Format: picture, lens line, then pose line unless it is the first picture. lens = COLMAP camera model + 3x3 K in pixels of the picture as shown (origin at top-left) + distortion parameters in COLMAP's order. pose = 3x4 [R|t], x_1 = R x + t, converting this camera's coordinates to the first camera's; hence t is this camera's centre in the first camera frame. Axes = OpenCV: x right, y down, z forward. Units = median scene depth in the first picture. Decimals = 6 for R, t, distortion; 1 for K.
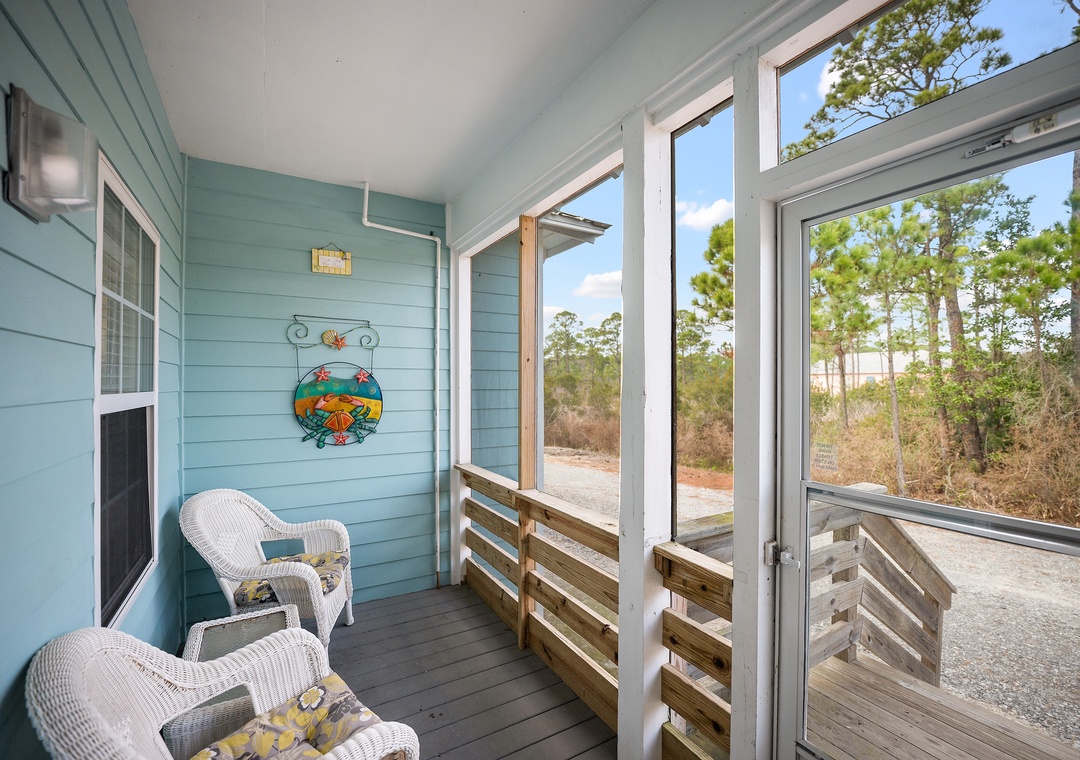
lens RADIAL K [[457.8, 0, 535.2], [0, 457.8, 390.8], [0, 0, 1]] dist [-0.000713, 0.000094]
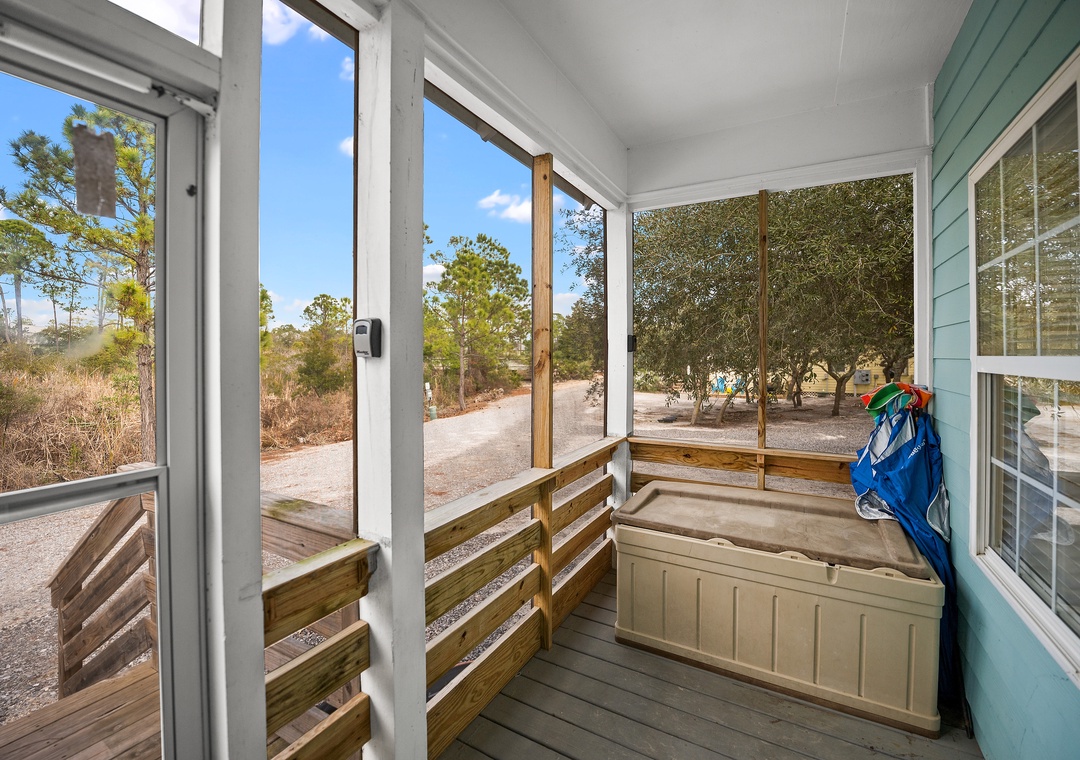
lens RADIAL K [[474.2, 0, 543.3], [0, 474.2, 359.1], [0, 0, 1]] dist [-0.000527, -0.000038]
pose [[-0.512902, -0.002868, 0.858442, -1.372686], [0.013159, 0.999851, 0.011202, -0.011095], [-0.858346, 0.017042, -0.512788, 2.541859]]
